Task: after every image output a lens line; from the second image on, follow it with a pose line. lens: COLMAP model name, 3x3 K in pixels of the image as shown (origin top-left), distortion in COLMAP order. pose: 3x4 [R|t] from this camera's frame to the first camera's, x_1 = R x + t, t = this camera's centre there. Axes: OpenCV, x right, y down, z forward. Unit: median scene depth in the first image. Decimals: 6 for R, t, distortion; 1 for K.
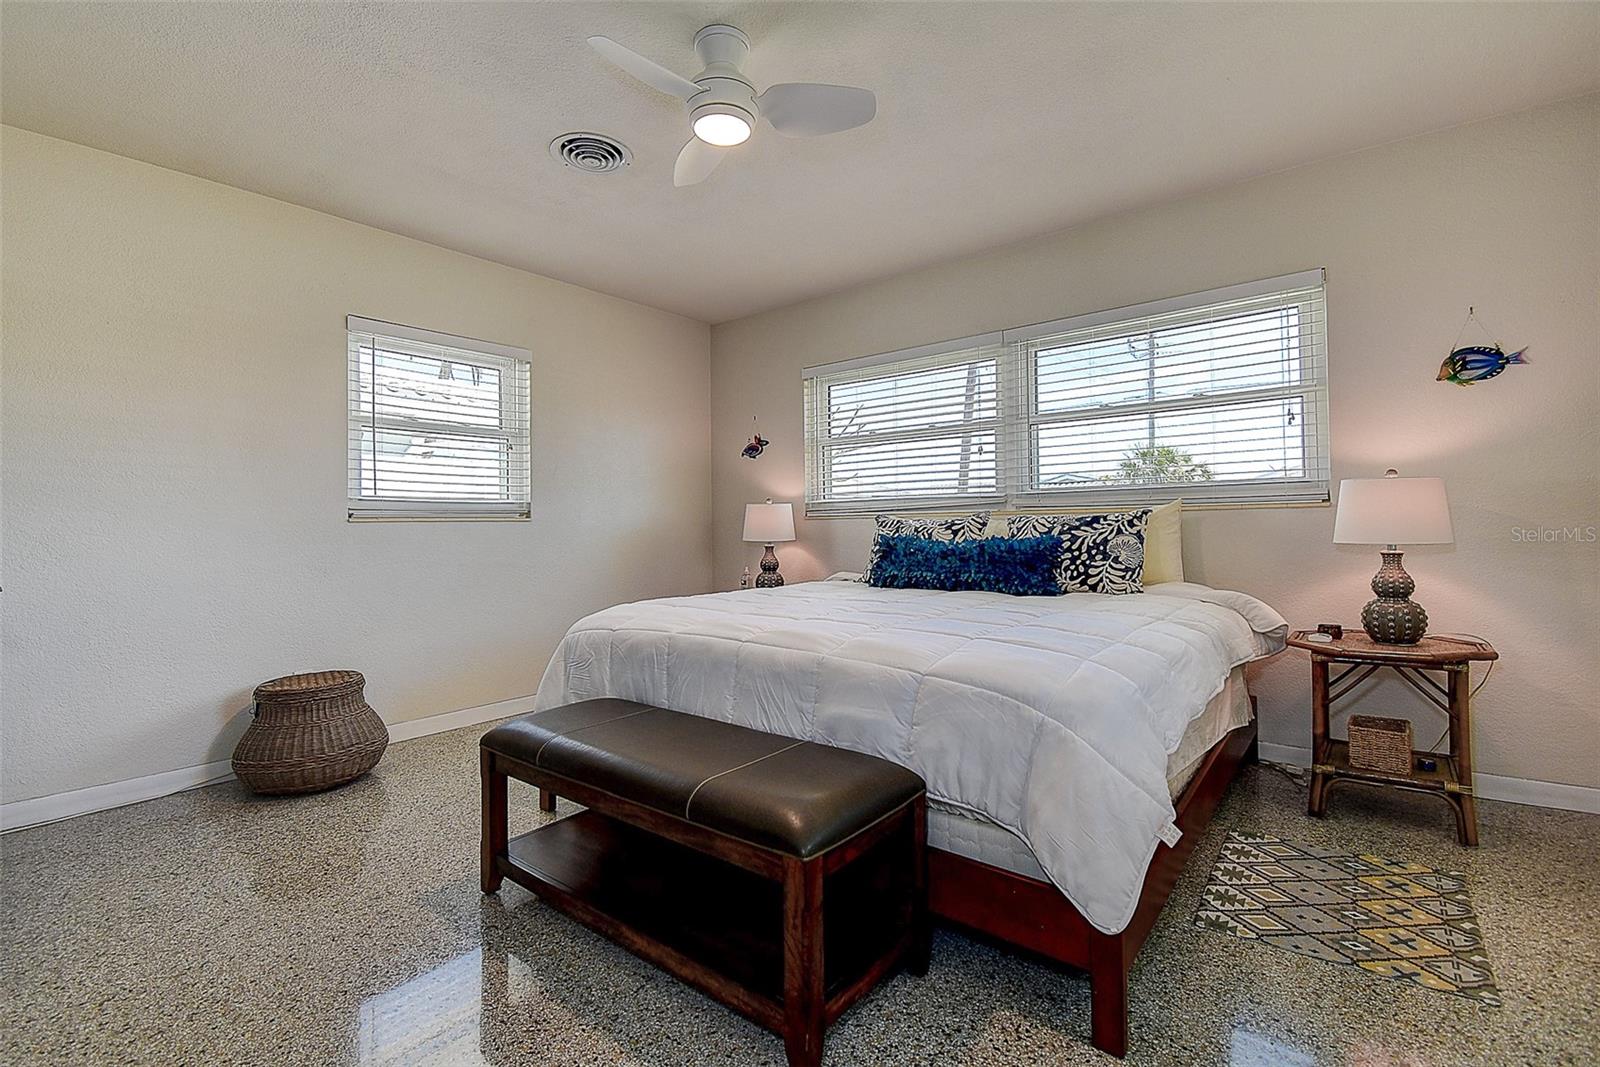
lens RADIAL K [[728.8, 0, 782.5], [0, 728.8, 527.2], [0, 0, 1]] dist [0.029973, -0.022687]
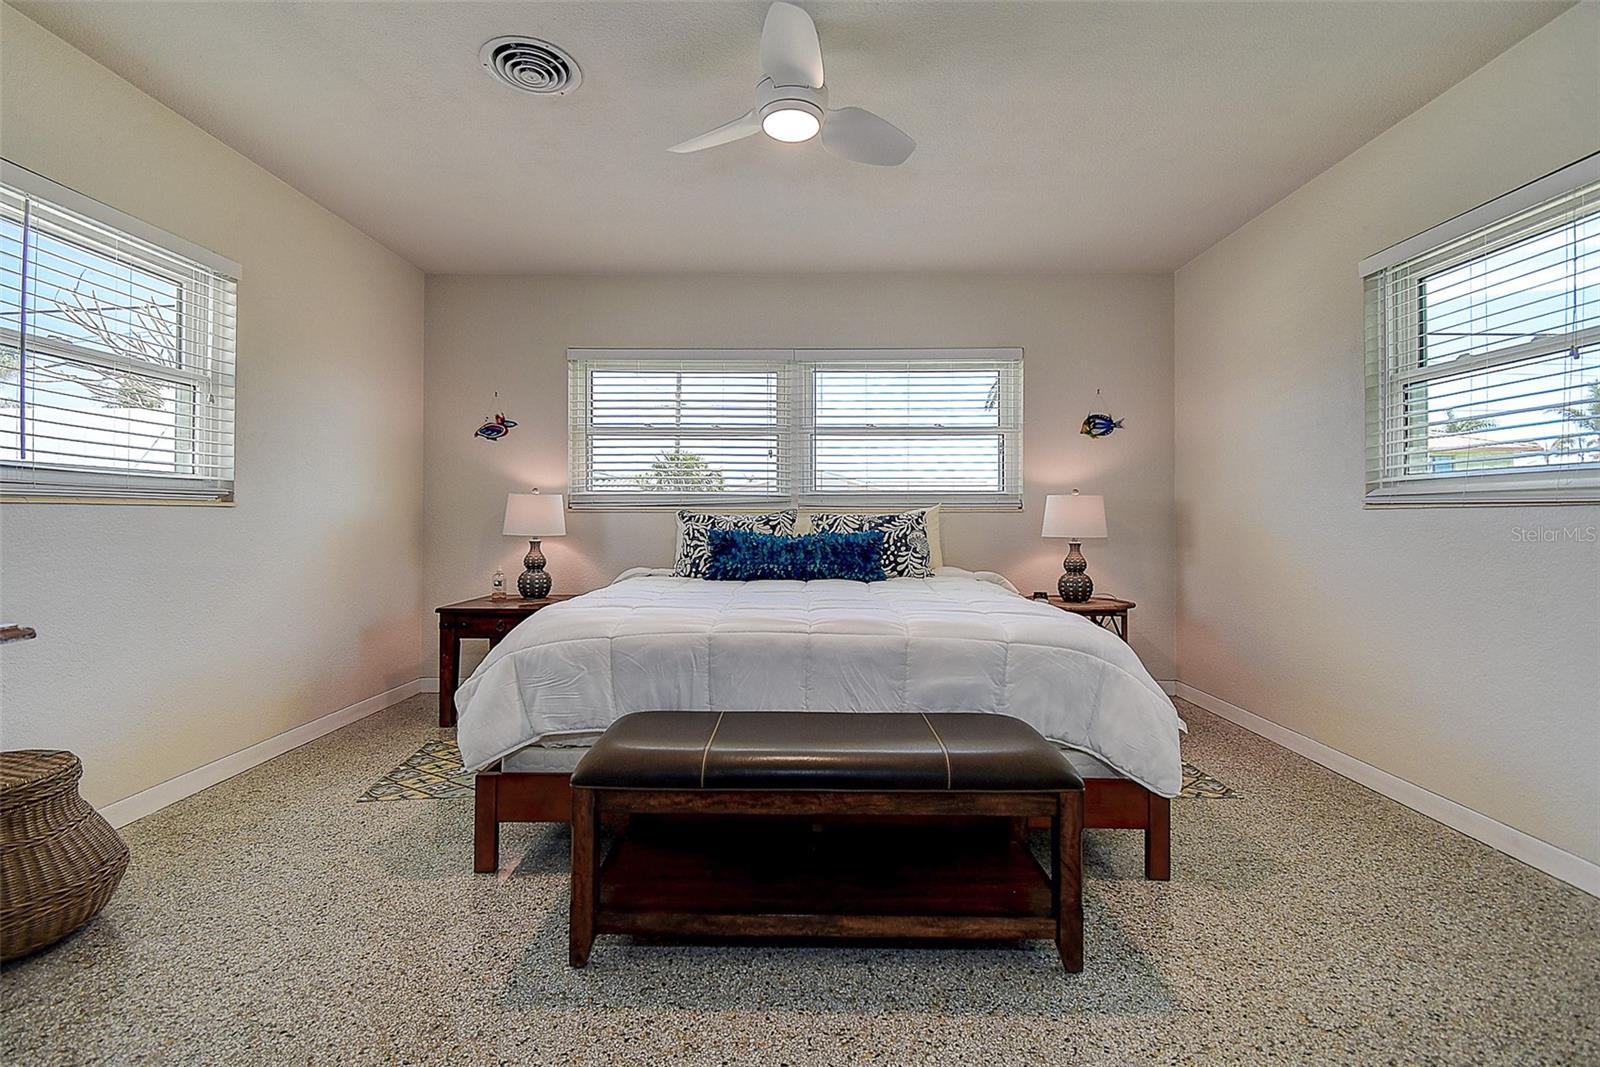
lens RADIAL K [[728.8, 0, 797.6], [0, 728.8, 529.3], [0, 0, 1]] dist [0.029973, -0.022687]
pose [[0.776431, 0.006304, 0.630171, -0.486186], [-0.012413, 0.999909, 0.005291, 0.003601], [-0.630080, -0.011931, 0.776439, 0.145050]]
